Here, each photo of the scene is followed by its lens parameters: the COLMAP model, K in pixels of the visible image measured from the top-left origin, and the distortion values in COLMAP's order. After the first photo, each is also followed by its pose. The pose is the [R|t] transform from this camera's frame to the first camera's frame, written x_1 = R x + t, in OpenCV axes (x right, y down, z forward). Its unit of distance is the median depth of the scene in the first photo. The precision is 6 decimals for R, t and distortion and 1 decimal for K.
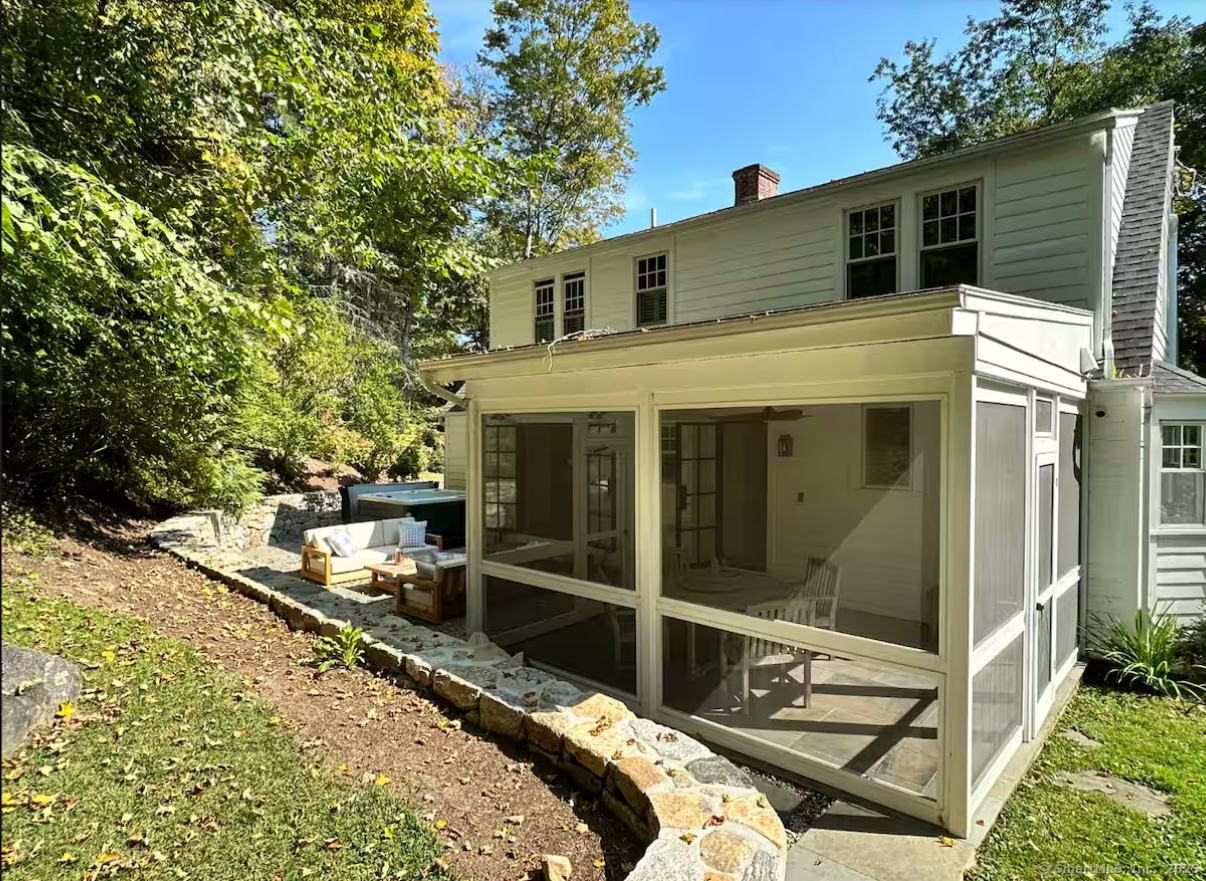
lens RADIAL K [[678.6, 0, 602.2], [0, 678.6, 439.8], [0, 0, 1]] dist [0.003831, 0.000064]
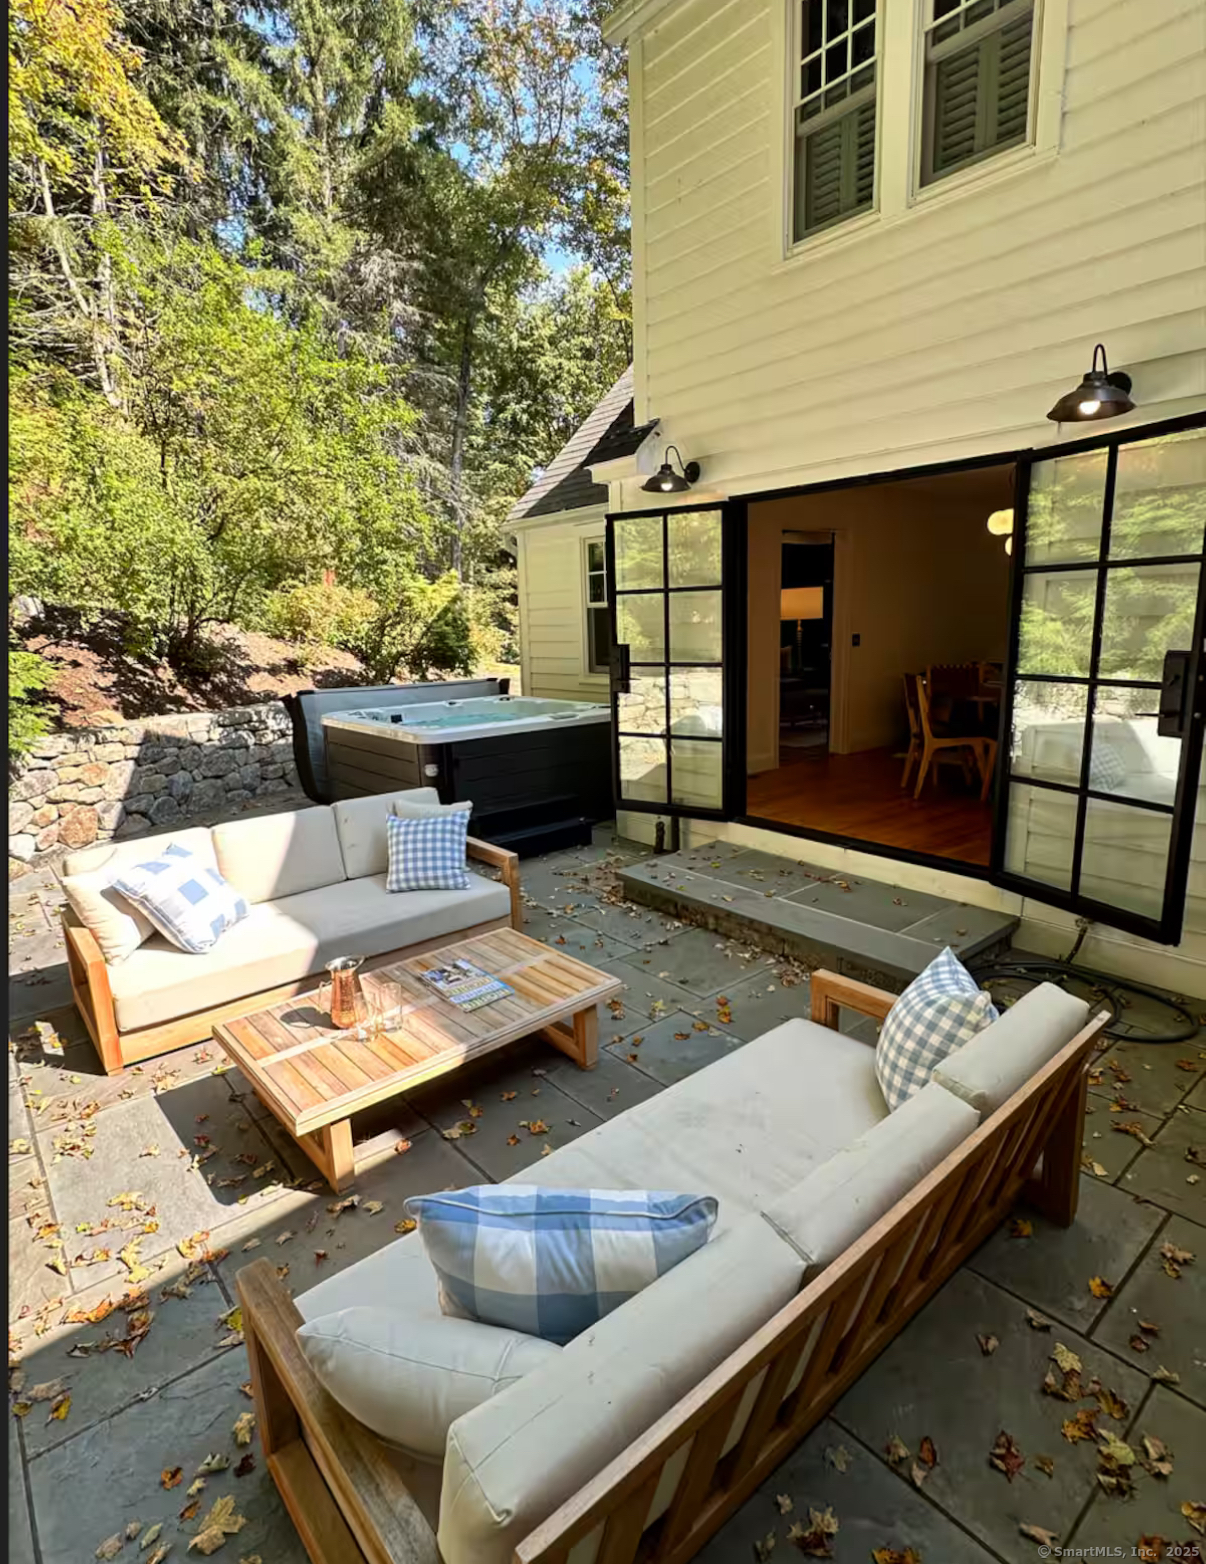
lens RADIAL K [[817.3, 0, 608.3], [0, 817.3, 785.8], [0, 0, 1]] dist [0.004935, 0.000561]
pose [[0.991792, -0.000381, -0.127859, -0.096805], [0.025290, 0.980823, 0.193252, 0.025532], [0.125333, -0.194899, 0.972783, 0.426351]]
